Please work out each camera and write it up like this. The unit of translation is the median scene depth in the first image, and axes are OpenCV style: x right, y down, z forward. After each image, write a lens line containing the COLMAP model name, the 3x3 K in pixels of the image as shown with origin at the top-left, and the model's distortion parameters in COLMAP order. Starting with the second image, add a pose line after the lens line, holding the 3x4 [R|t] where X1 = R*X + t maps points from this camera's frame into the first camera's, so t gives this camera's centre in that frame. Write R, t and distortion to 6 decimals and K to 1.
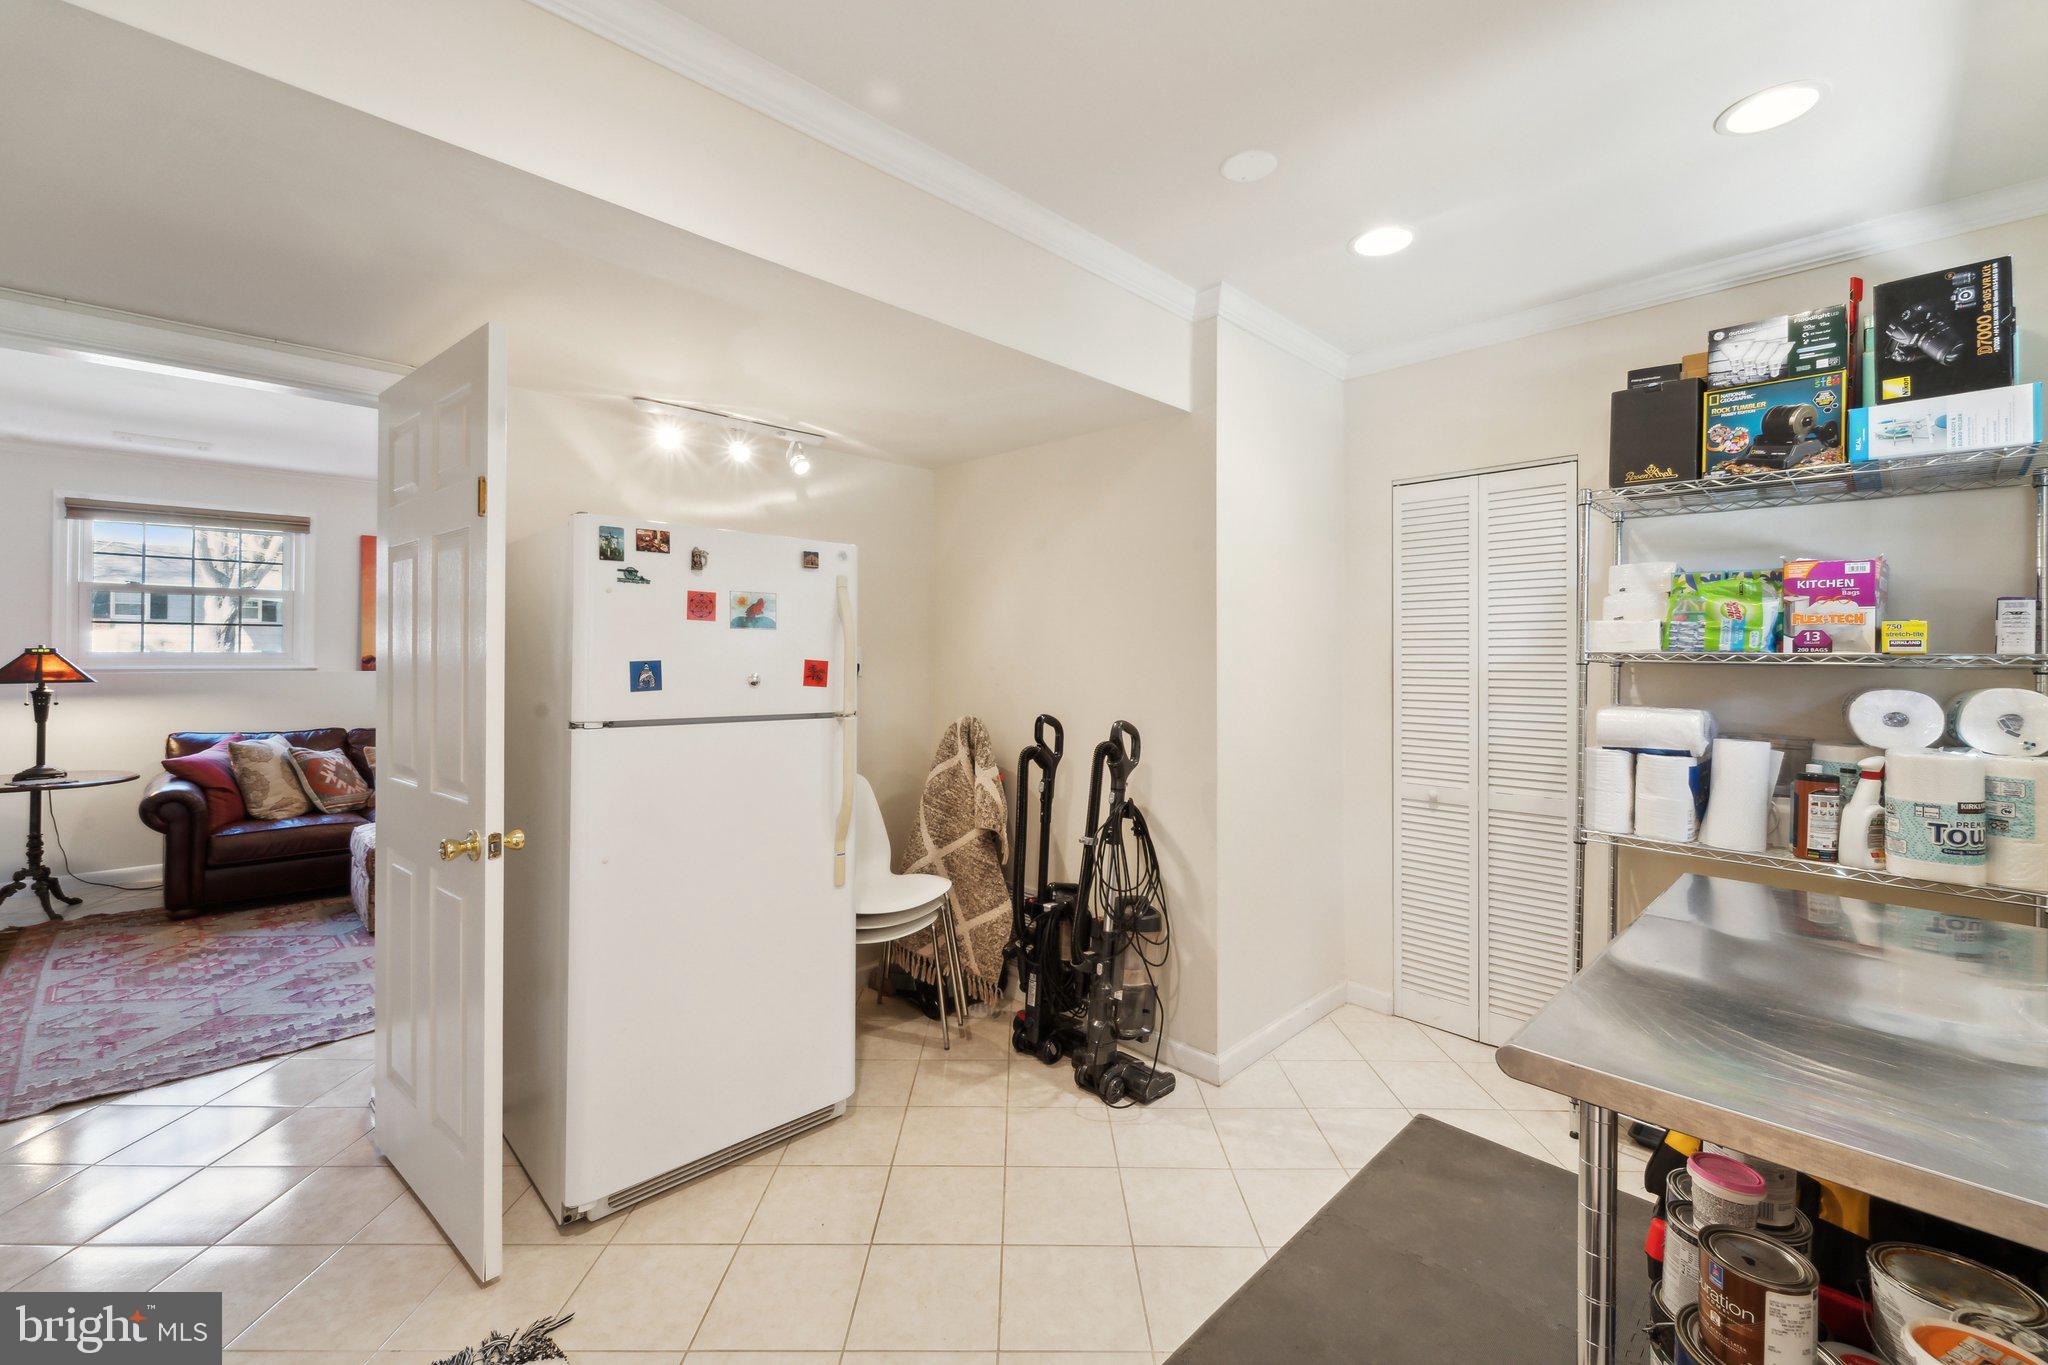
lens RADIAL K [[860.2, 0, 1041.9], [0, 860.2, 651.5], [0, 0, 1]] dist [0.002910, -0.002726]
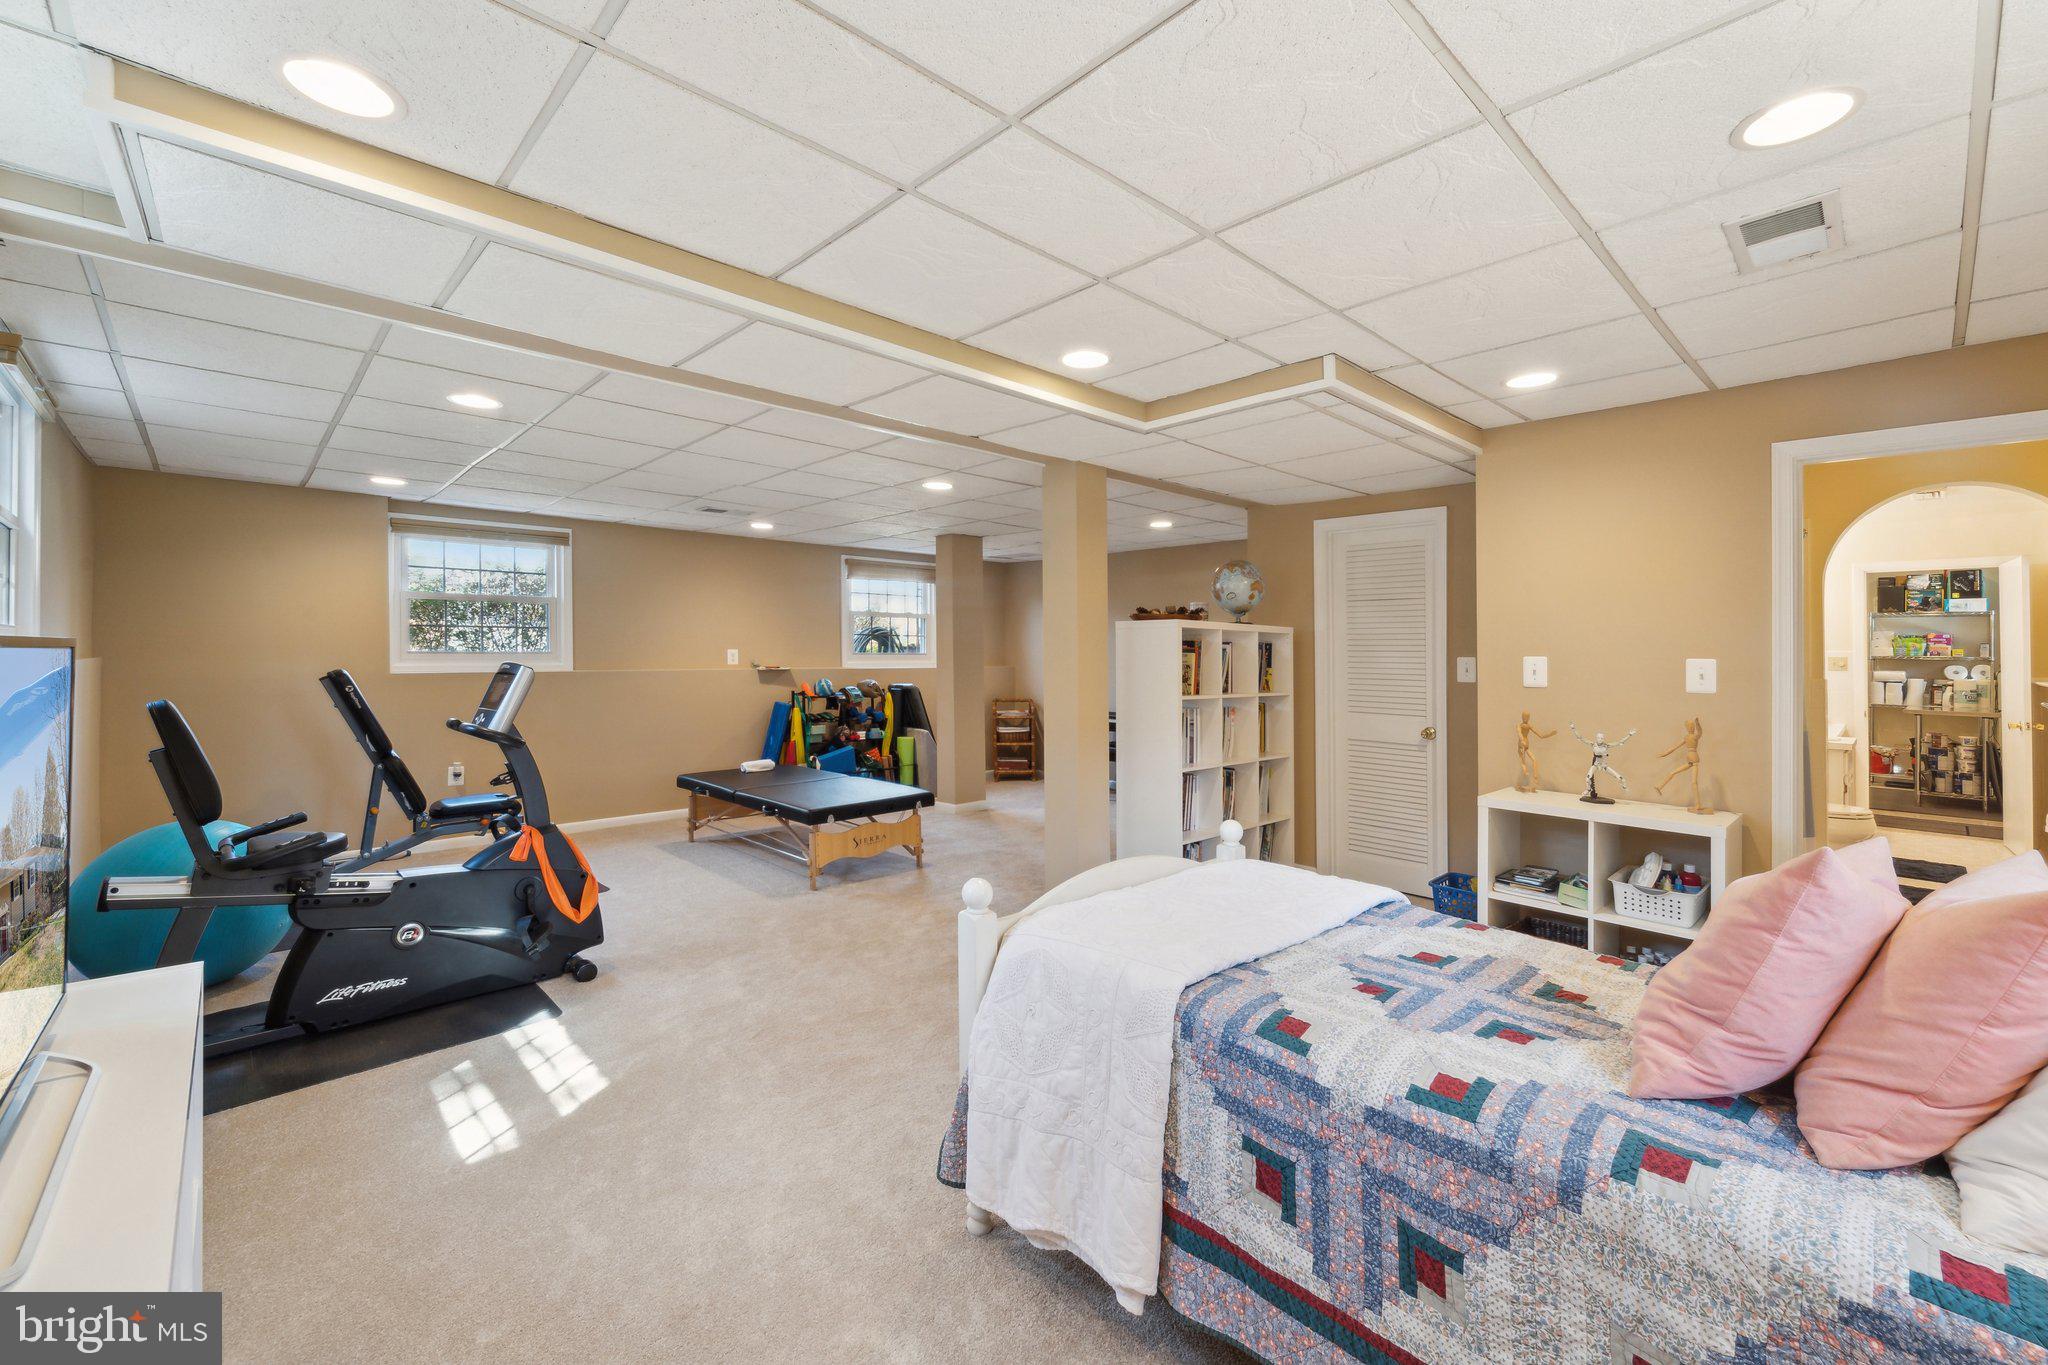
lens RADIAL K [[860.2, 0, 1047.8], [0, 860.2, 641.1], [0, 0, 1]] dist [0.002910, -0.002726]
pose [[0.999965, 0.001931, -0.008124, -3.278039], [-0.002010, 0.999951, -0.009743, -0.023119], [0.008105, 0.009759, 0.999920, -3.113071]]
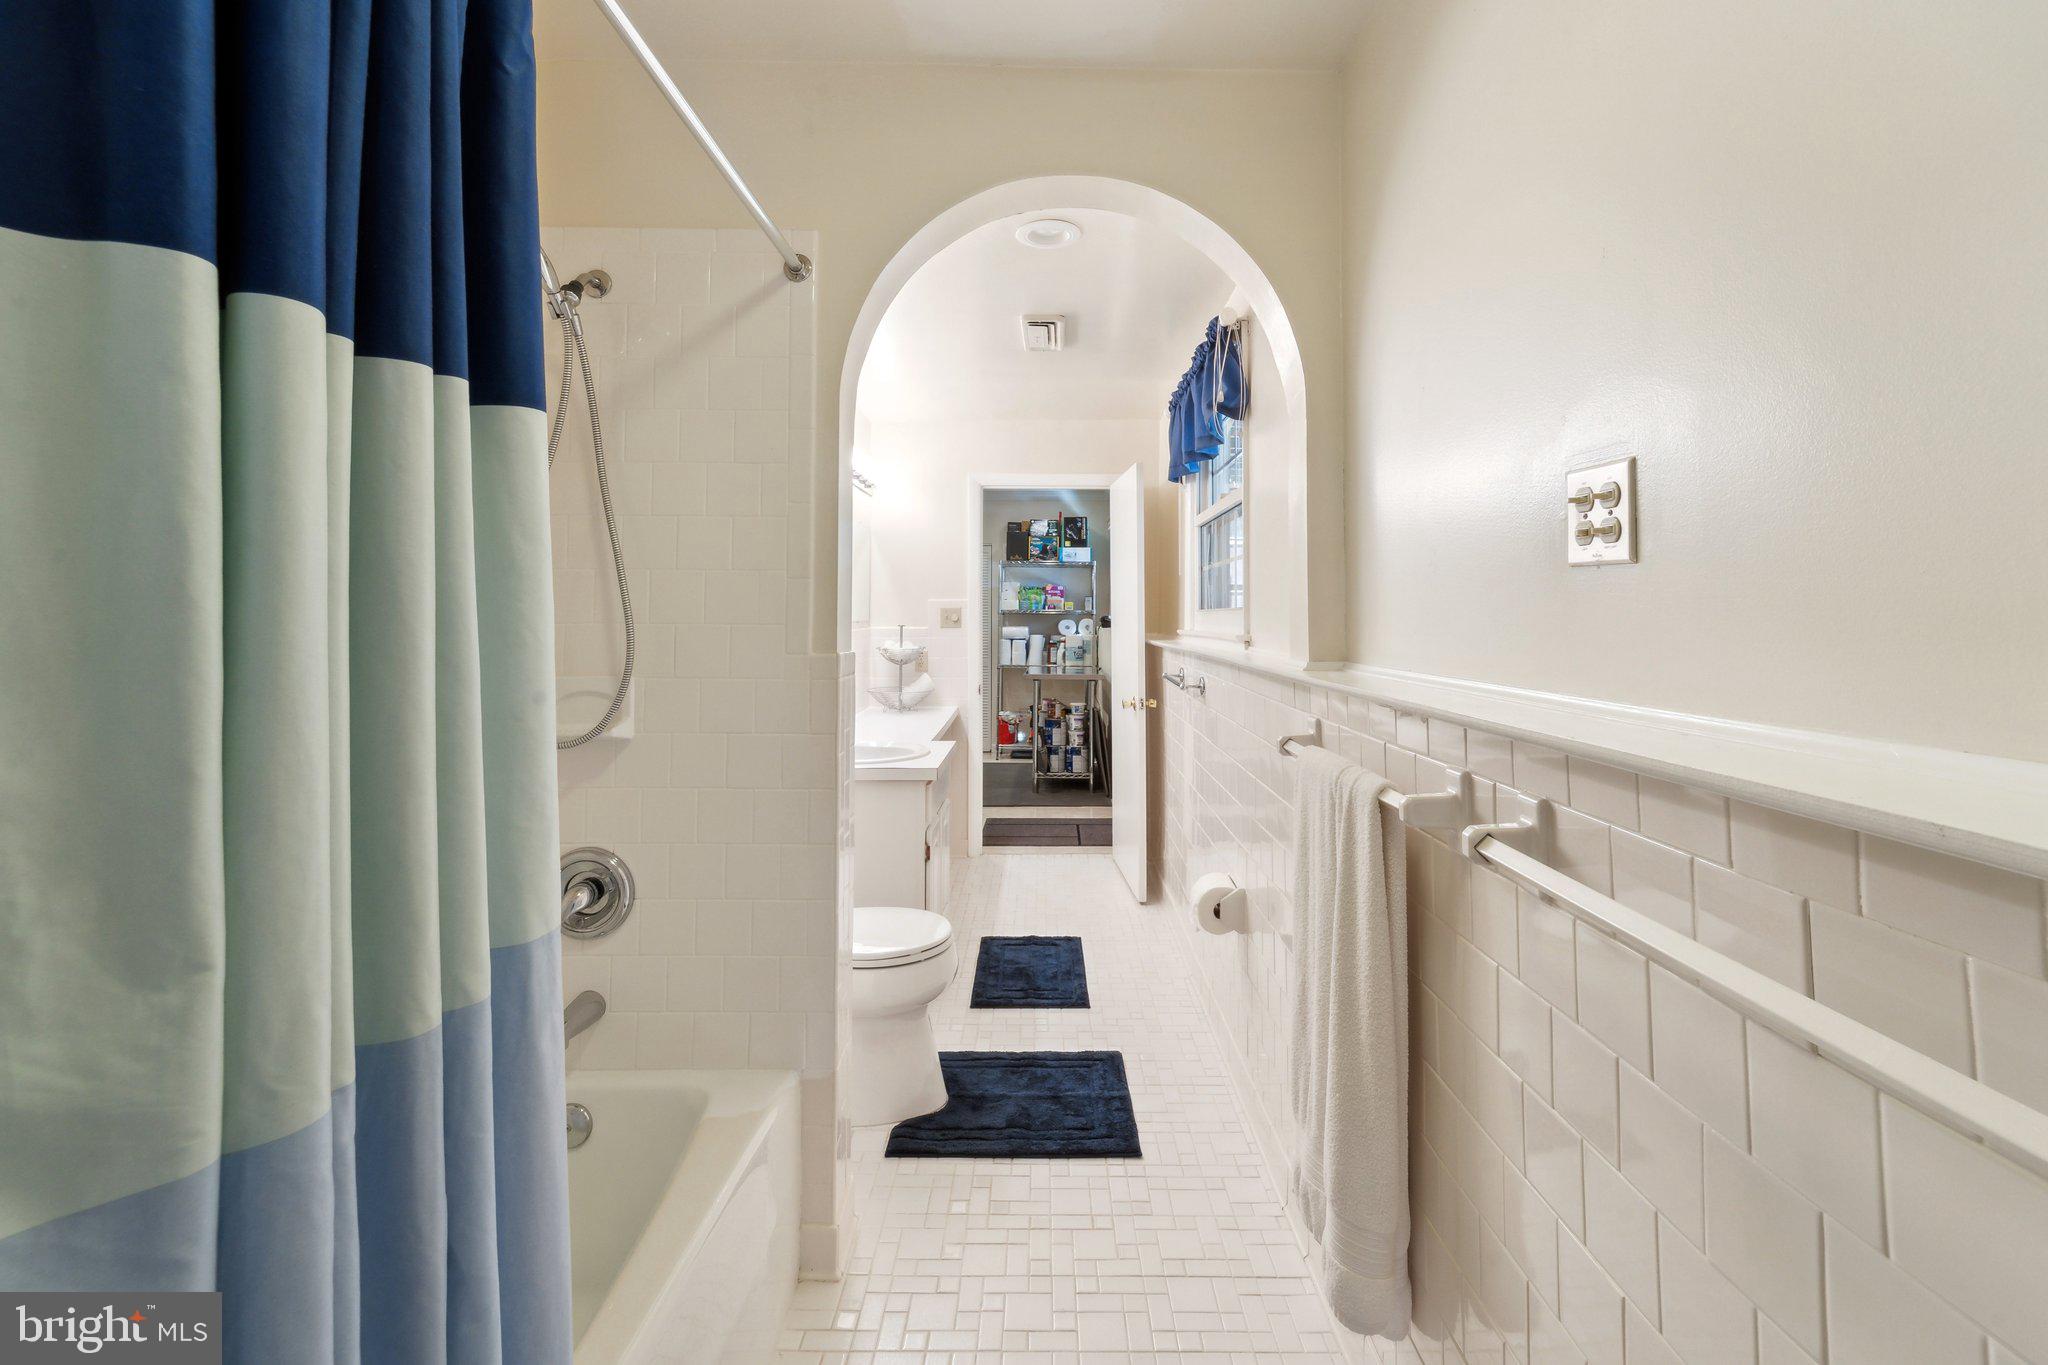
lens RADIAL K [[860.2, 0, 1066.0], [0, 860.2, 585.7], [0, 0, 1]] dist [0.002910, -0.002726]
pose [[0.691717, 0.023475, 0.721787, -1.744483], [-0.001703, 0.999522, -0.030875, 0.010178], [-0.722167, 0.020127, 0.691426, -1.615868]]
